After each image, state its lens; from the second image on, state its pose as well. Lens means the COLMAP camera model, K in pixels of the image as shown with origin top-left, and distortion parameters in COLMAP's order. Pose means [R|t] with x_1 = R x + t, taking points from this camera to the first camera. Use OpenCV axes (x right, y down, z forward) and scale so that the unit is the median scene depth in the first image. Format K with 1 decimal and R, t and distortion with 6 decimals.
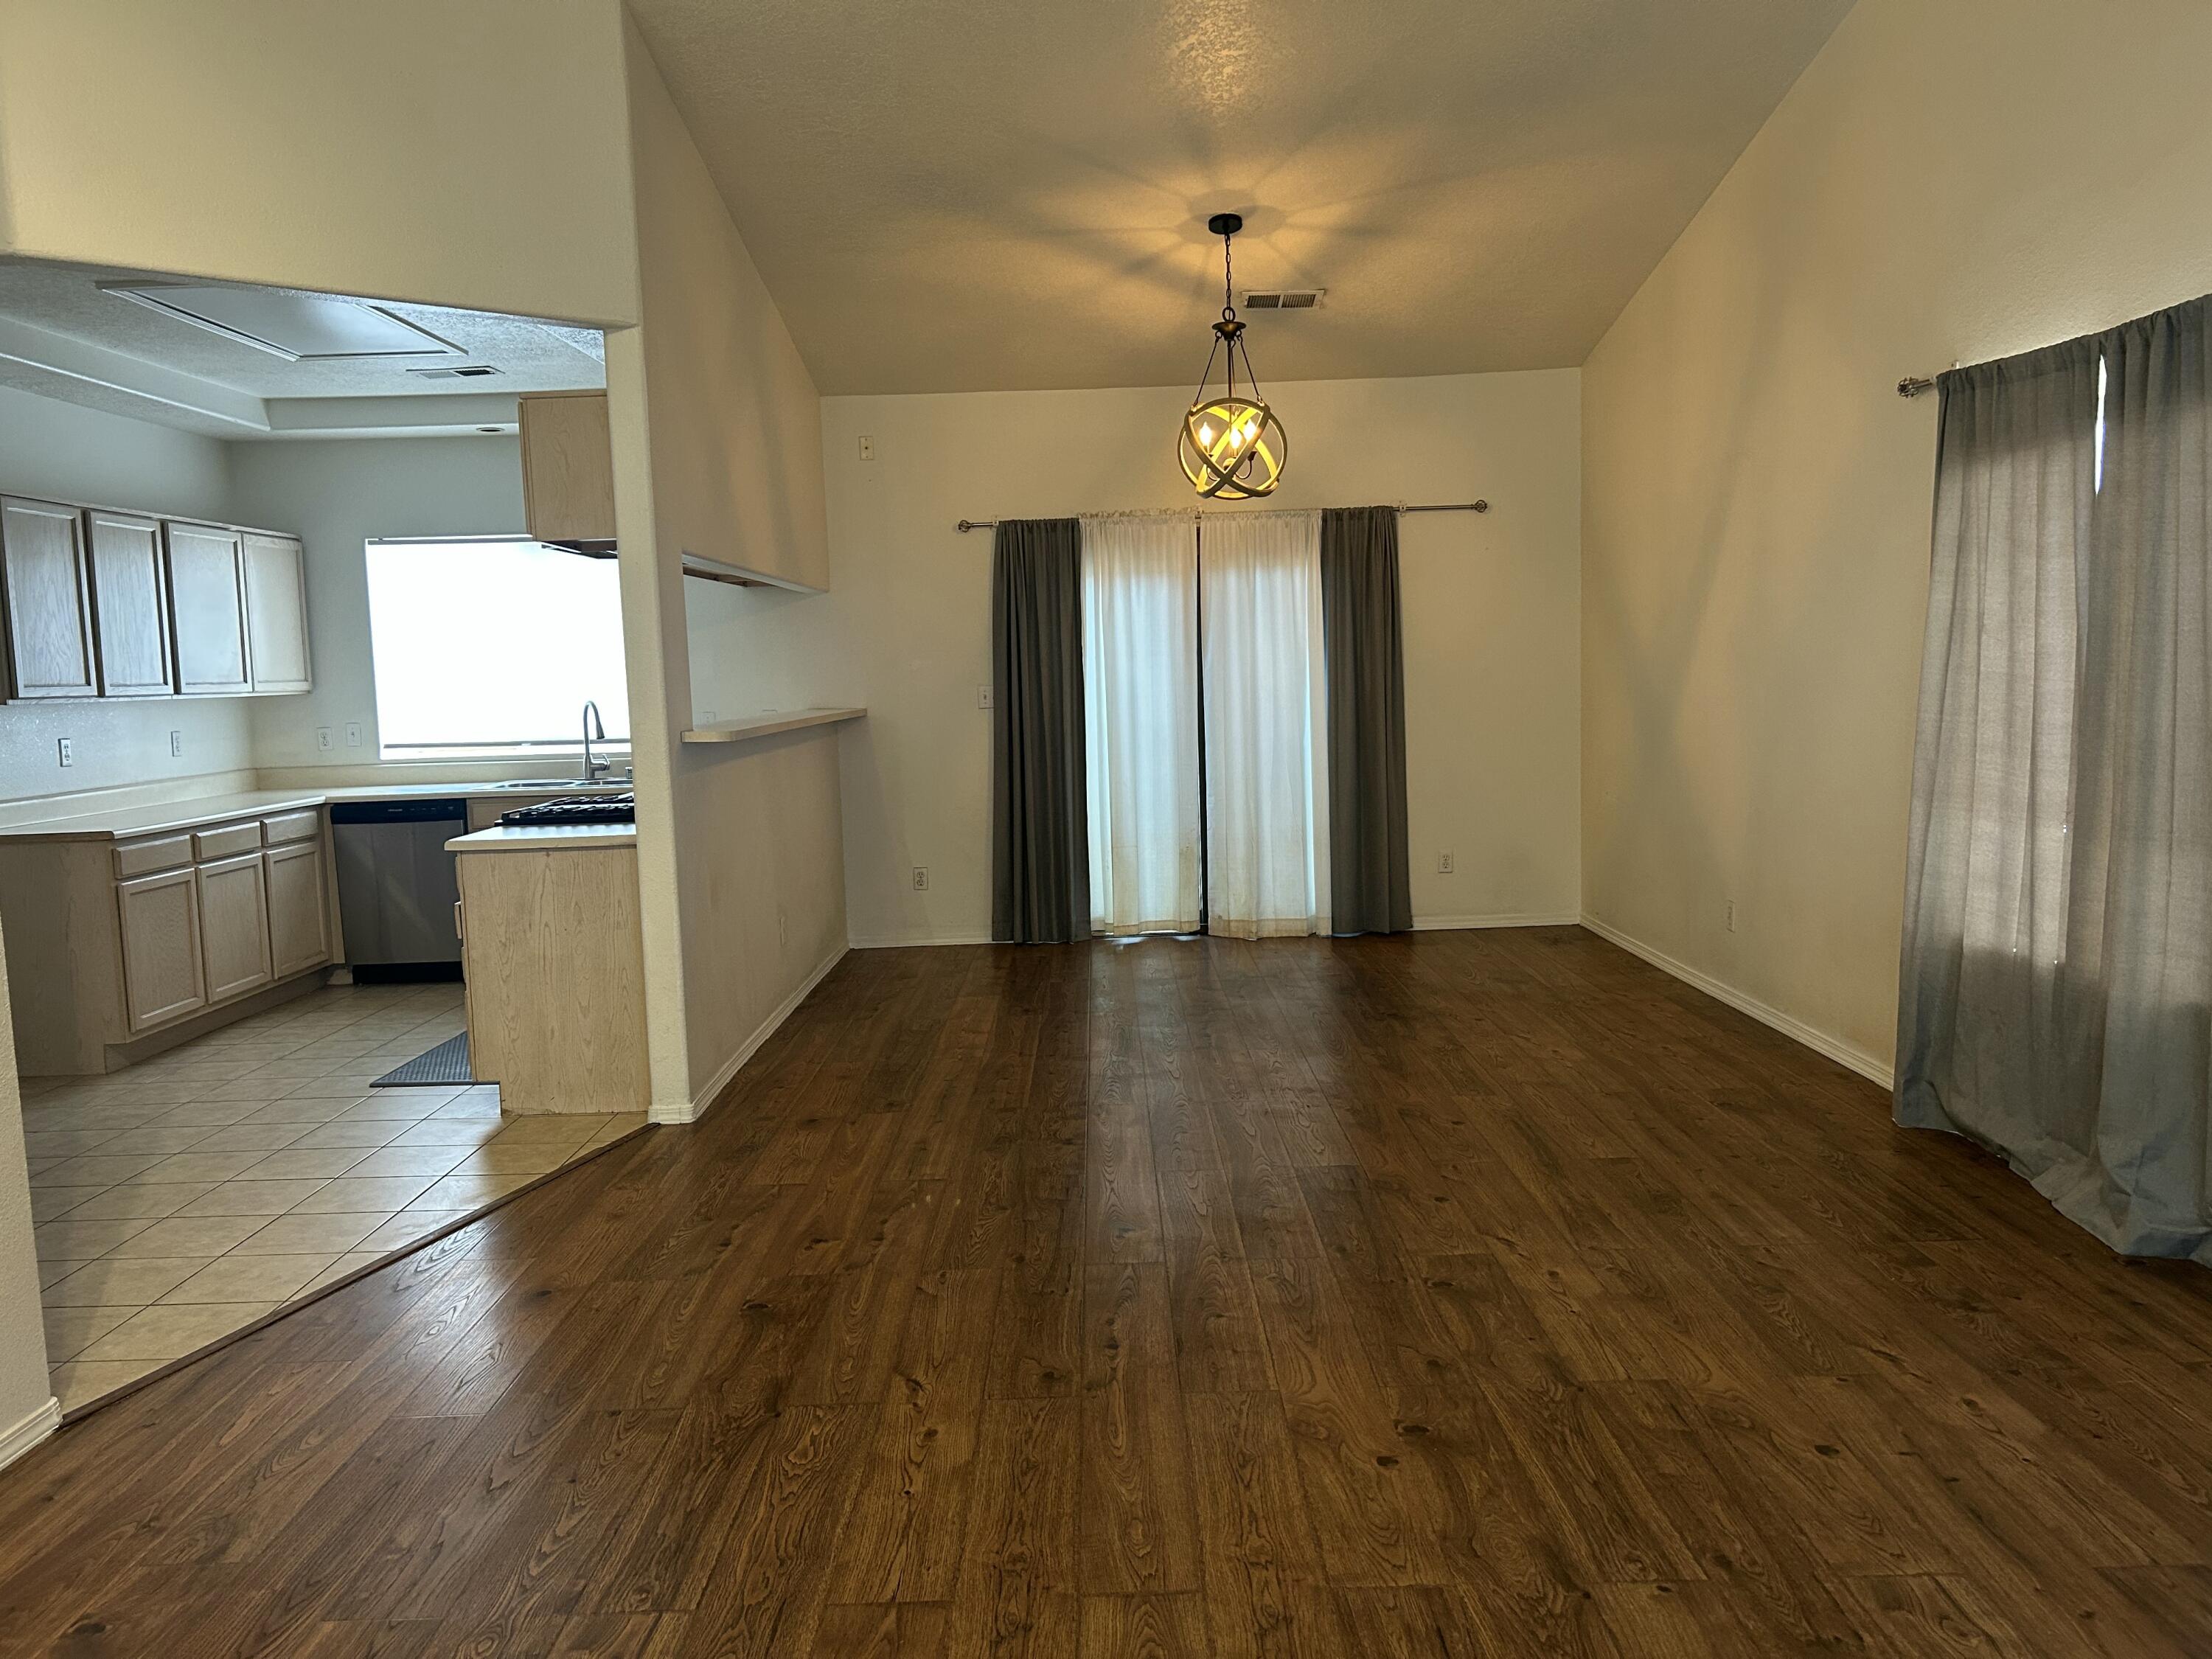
lens RADIAL K [[1660.4, 0, 1093.5], [0, 1660.4, 830.3], [0, 0, 1]] dist [0.066748, -0.073720]
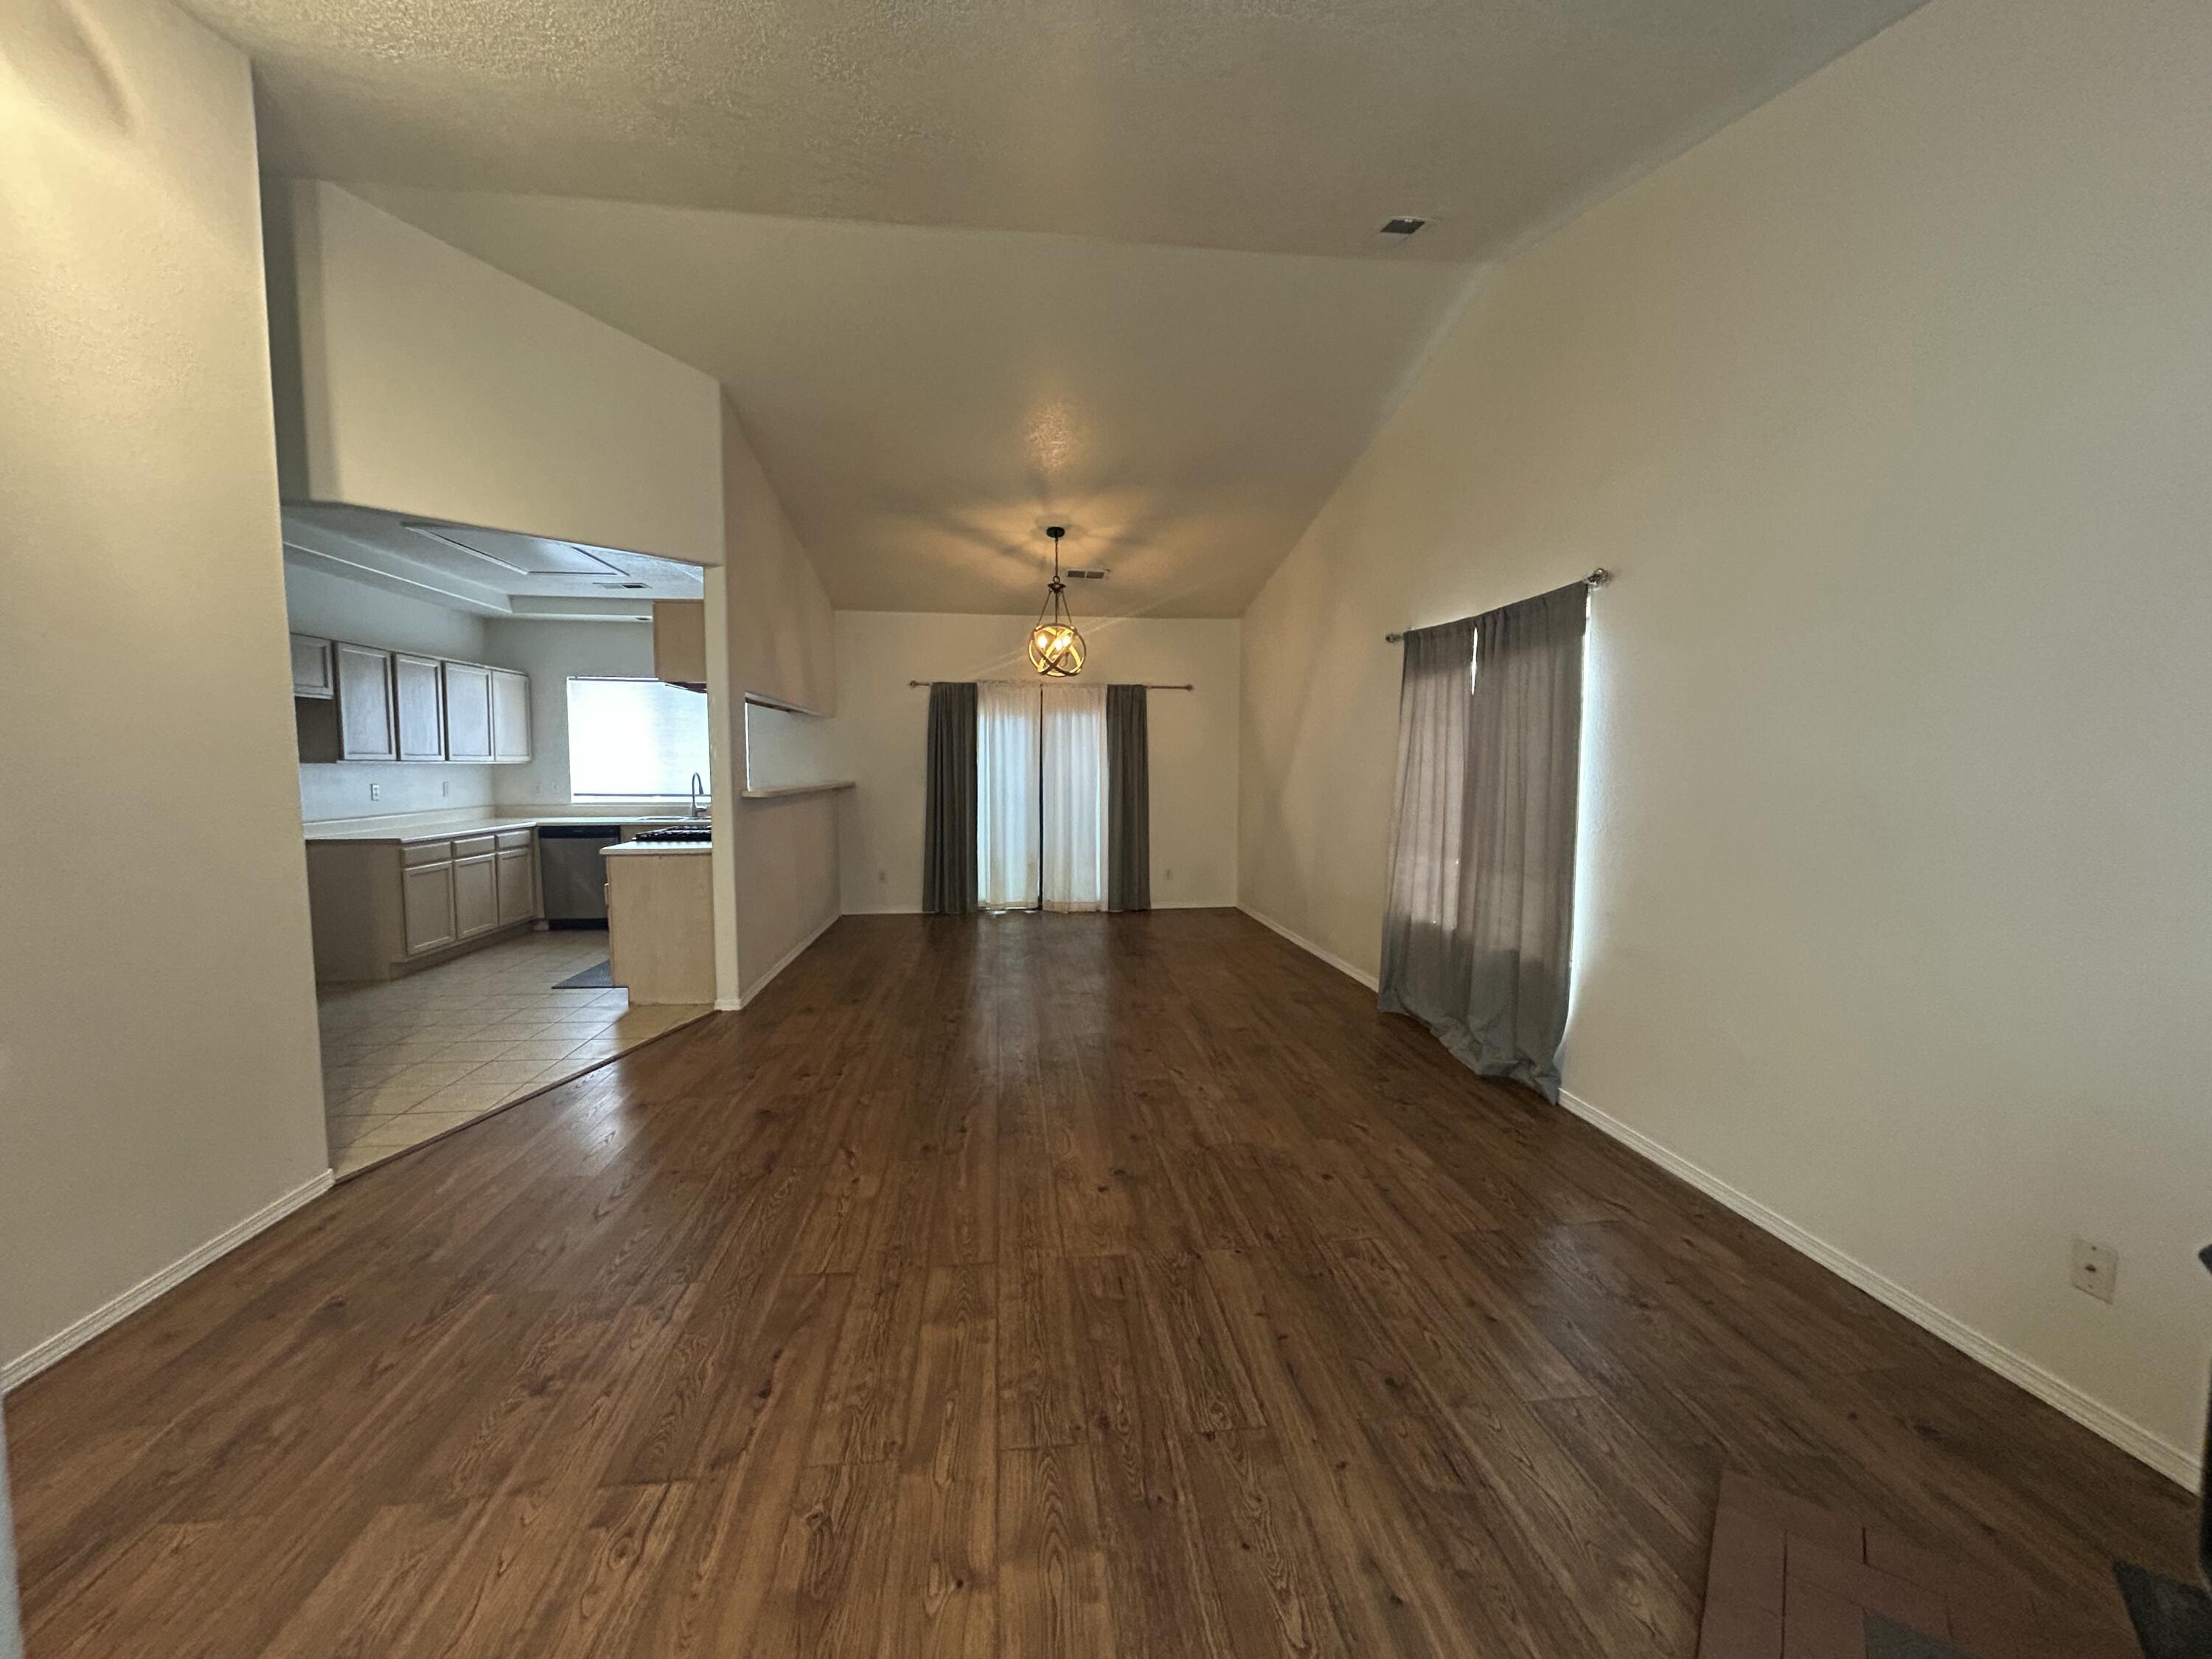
lens RADIAL K [[896.6, 0, 1109.4], [0, 896.6, 832.6], [0, 0, 1]] dist [0.000058, 0.000275]
pose [[0.991668, 0.026172, 0.126136, 0.030140], [-0.023129, 0.999407, -0.025527, 0.001411], [-0.126729, 0.022396, 0.991685, -0.004955]]
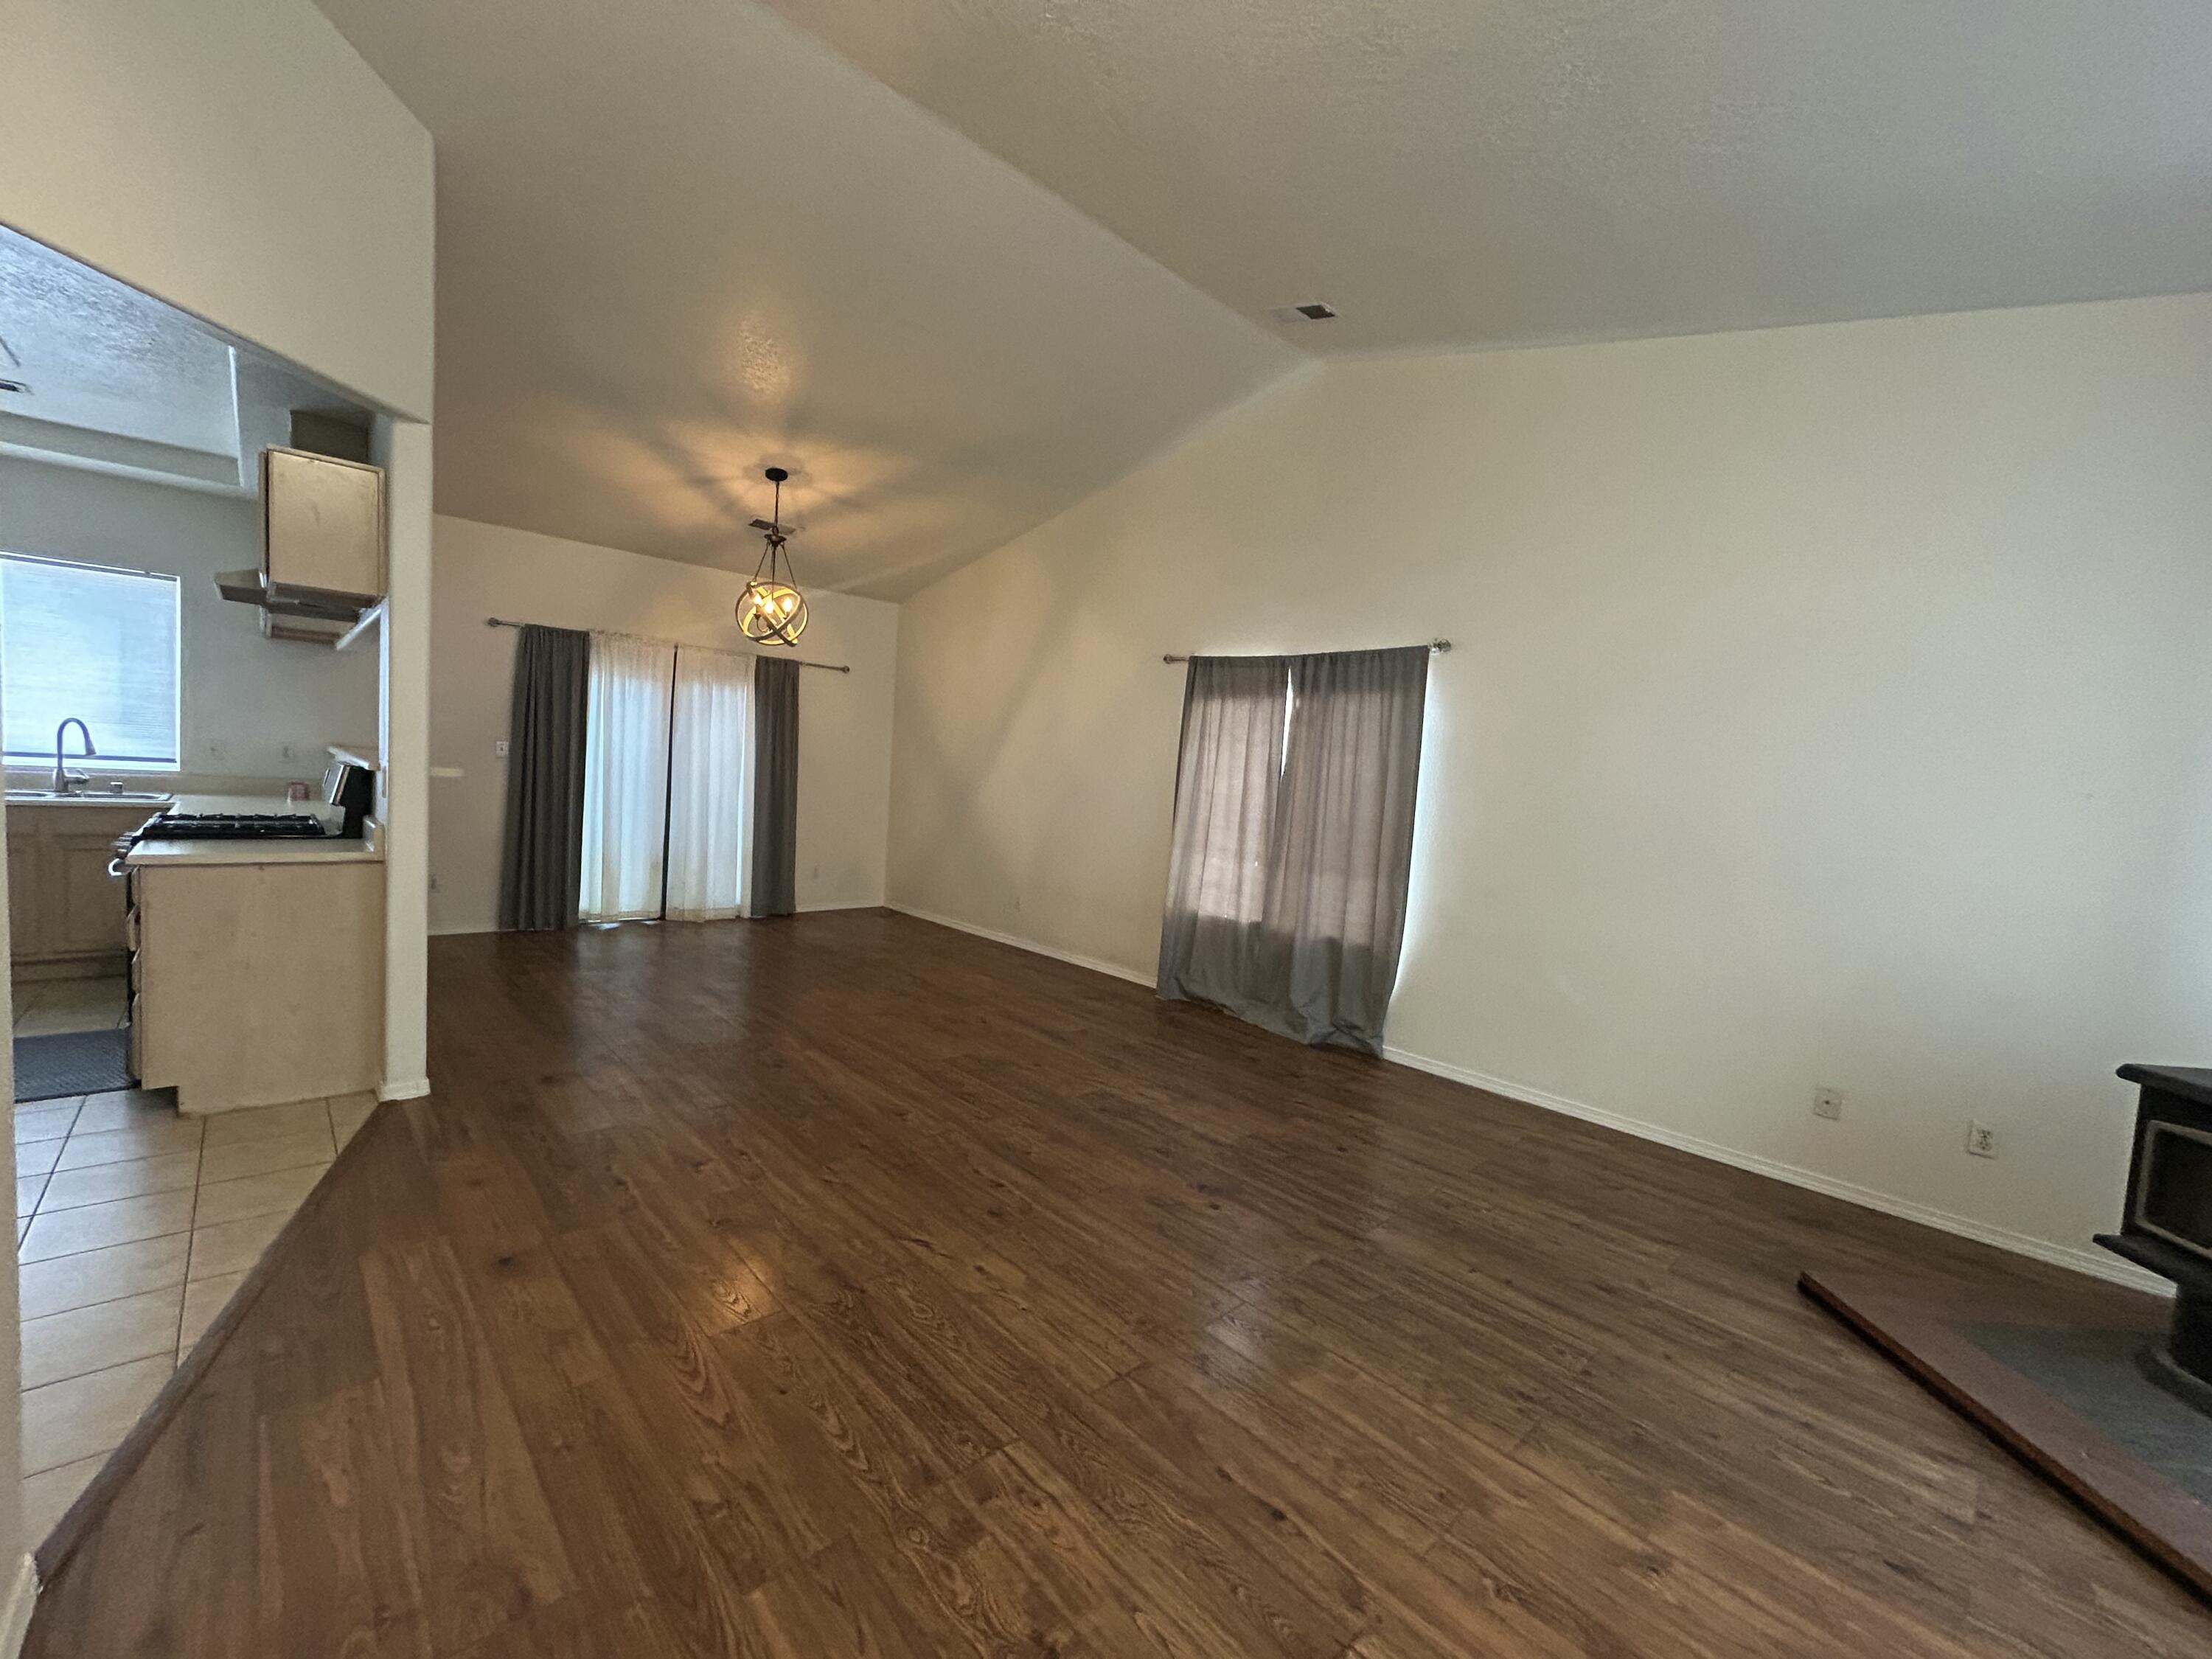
lens RADIAL K [[896.6, 0, 1109.4], [0, 896.6, 832.6], [0, 0, 1]] dist [0.000058, 0.000275]
pose [[0.718116, 0.033789, 0.695103, -0.411861], [-0.020775, 0.999416, -0.027119, -0.005569], [-0.695613, 0.005034, 0.718399, 0.245329]]
